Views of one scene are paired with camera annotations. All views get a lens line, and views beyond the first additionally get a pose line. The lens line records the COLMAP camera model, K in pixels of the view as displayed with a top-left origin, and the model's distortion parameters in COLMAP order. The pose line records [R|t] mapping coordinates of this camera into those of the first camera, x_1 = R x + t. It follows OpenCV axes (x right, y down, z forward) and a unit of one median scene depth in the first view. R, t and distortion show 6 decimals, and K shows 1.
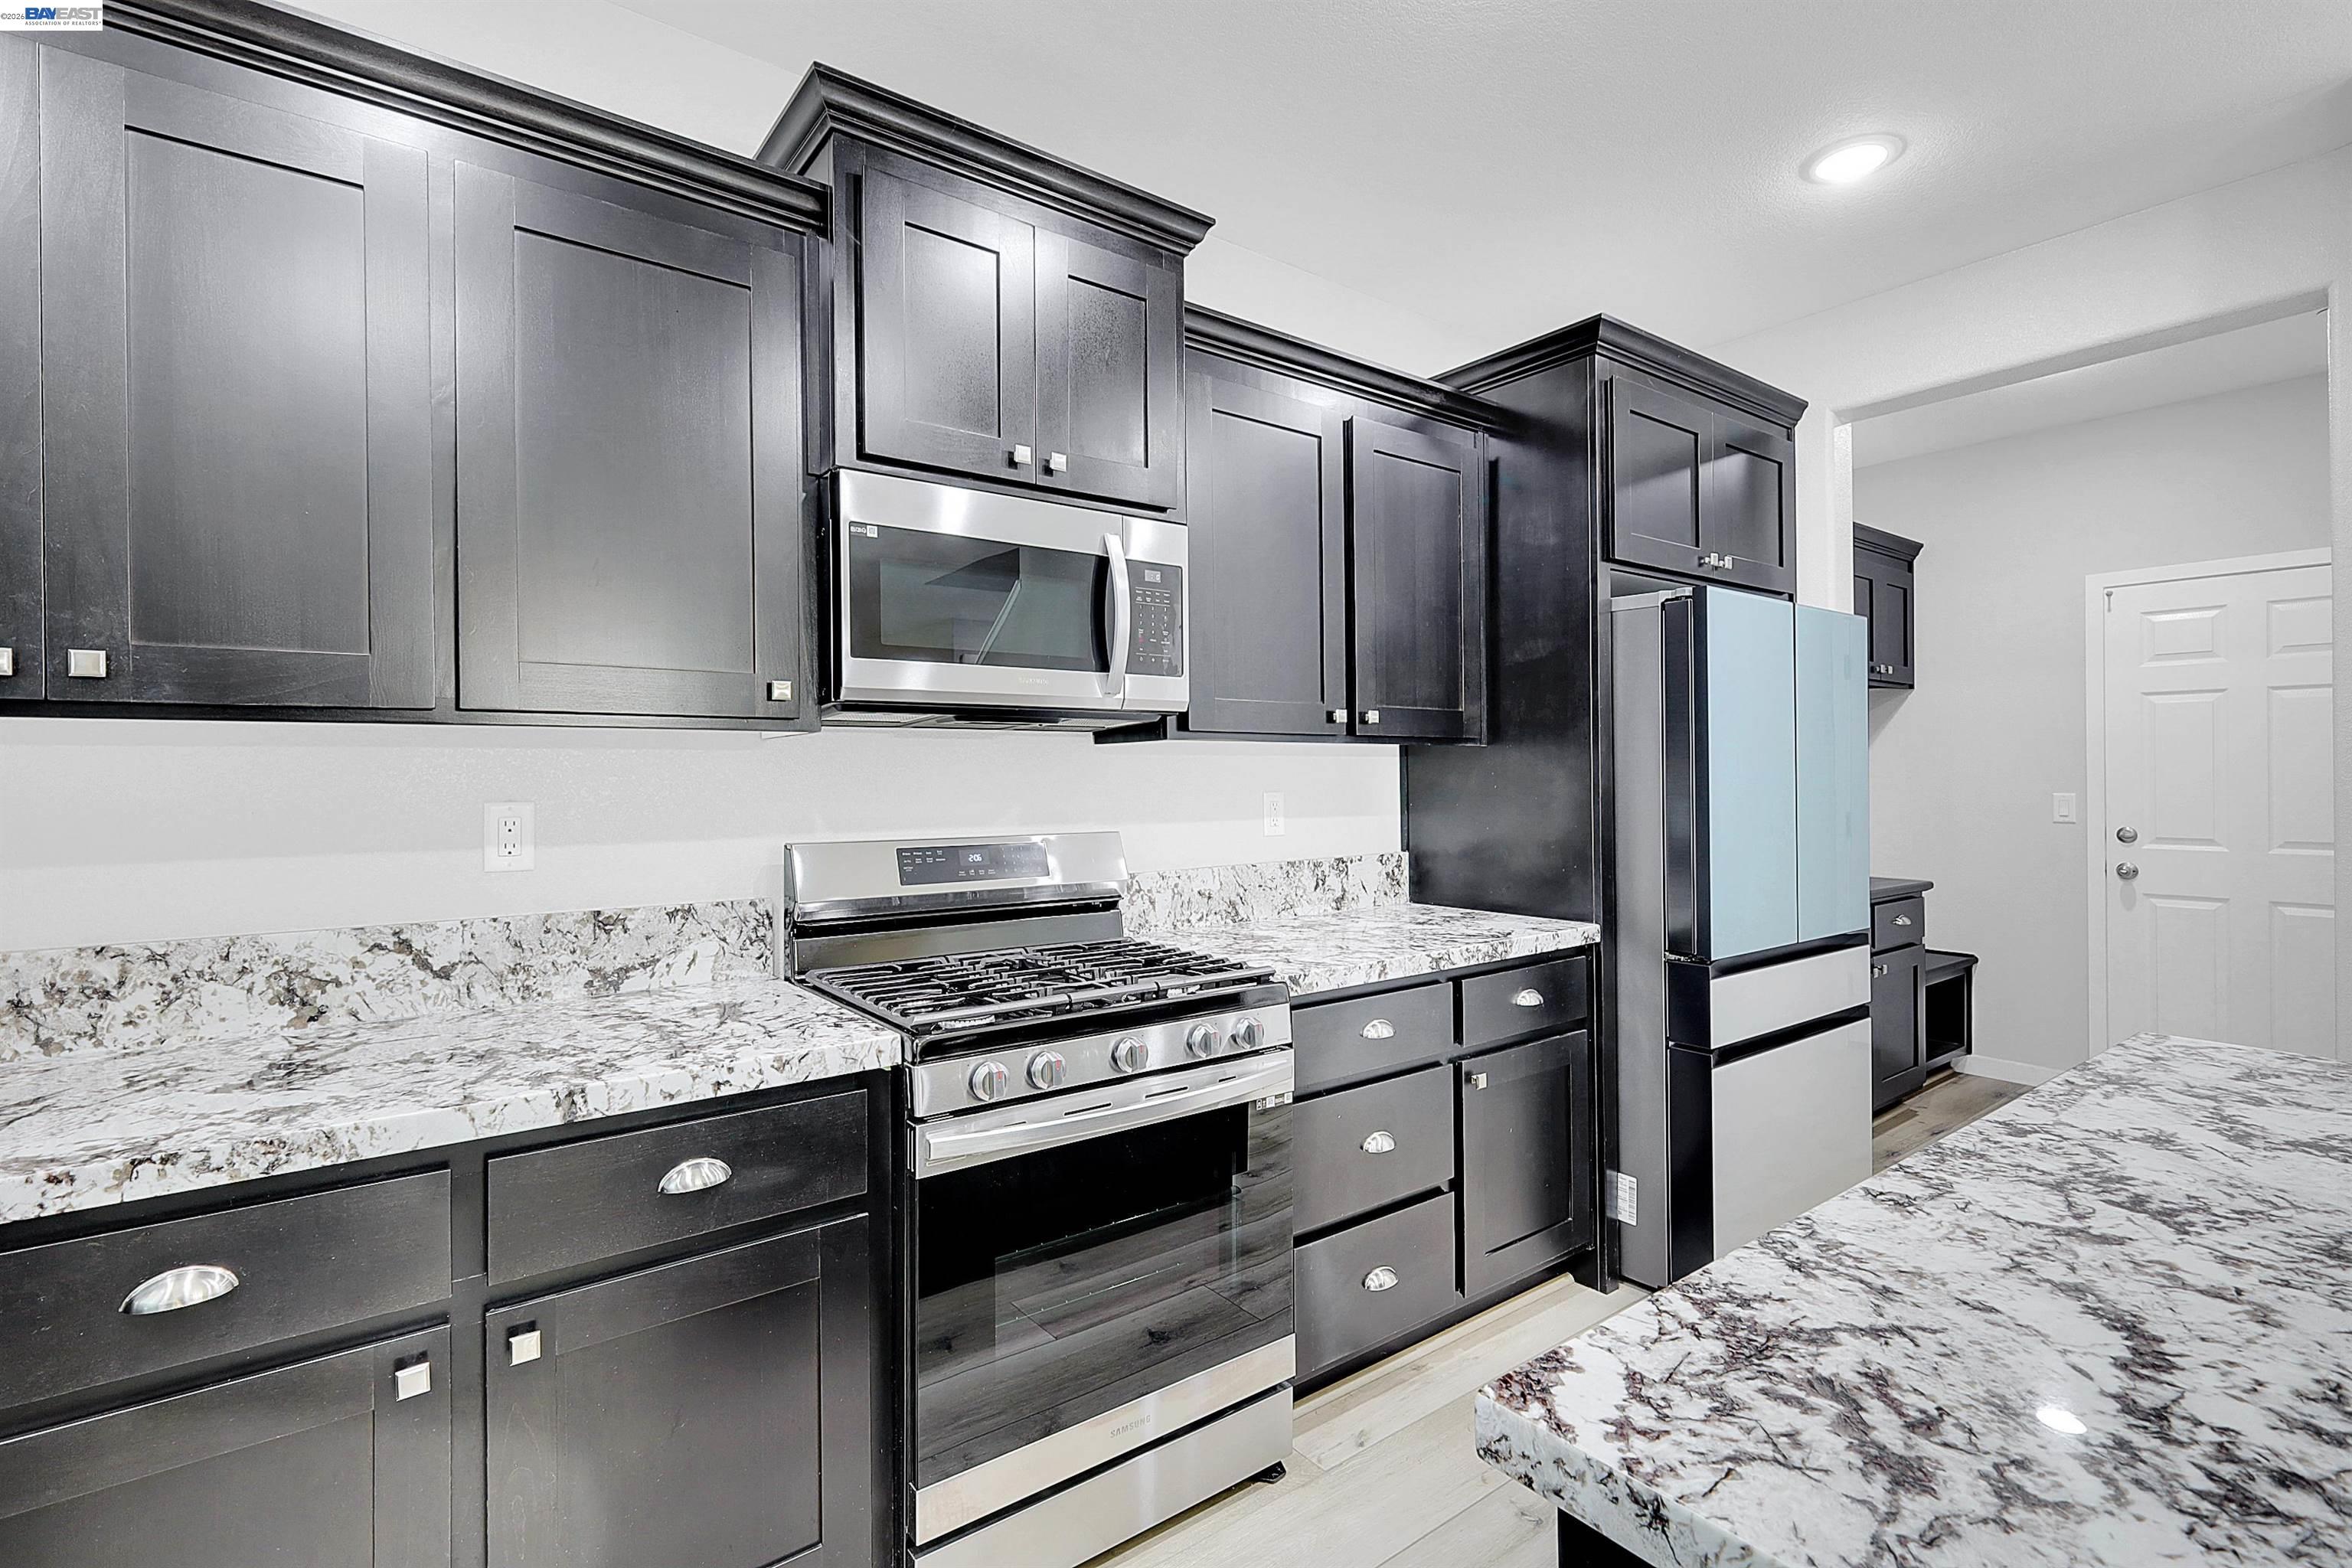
lens RADIAL K [[1073.9, 0, 1176.8], [0, 1073.9, 775.6], [0, 0, 1]] dist [0.002970, -0.000582]
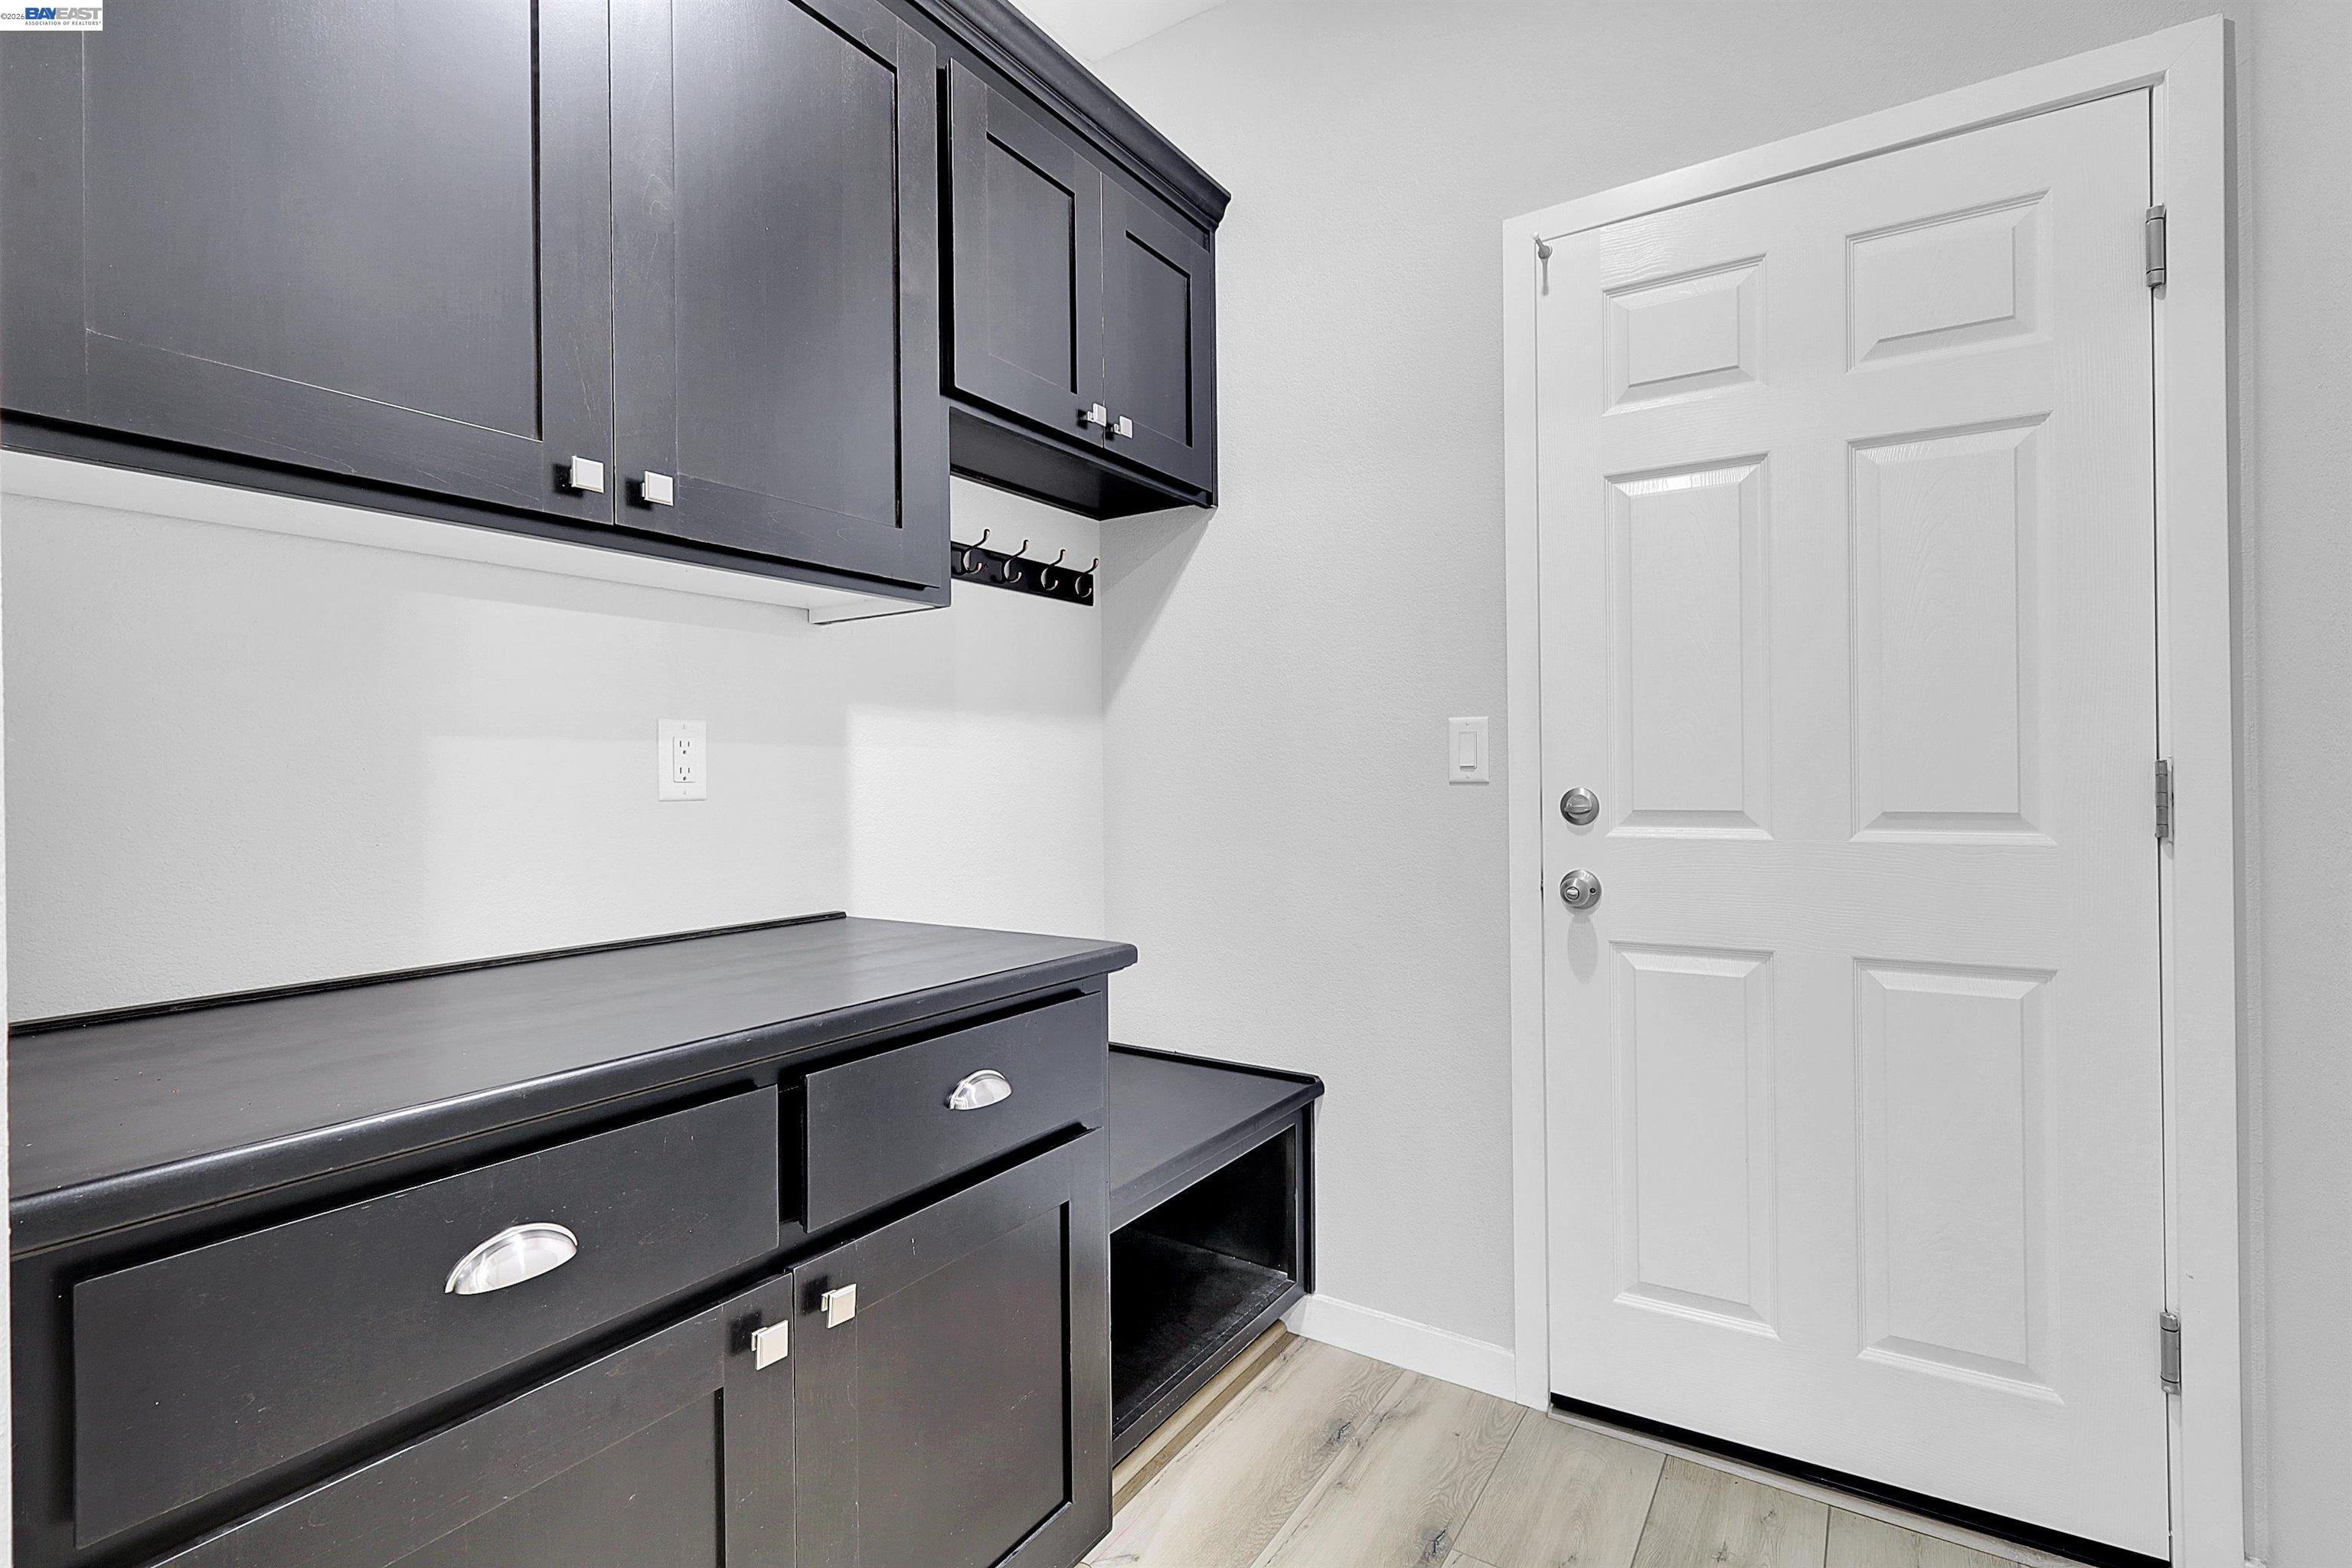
lens RADIAL K [[1073.9, 0, 1184.5], [0, 1073.9, 774.7], [0, 0, 1]] dist [0.002970, -0.000582]
pose [[0.943688, -0.006454, 0.330775, 1.312702], [0.006683, 0.999978, 0.000445, 0.091661], [-0.330770, 0.001791, 0.943710, 1.434624]]
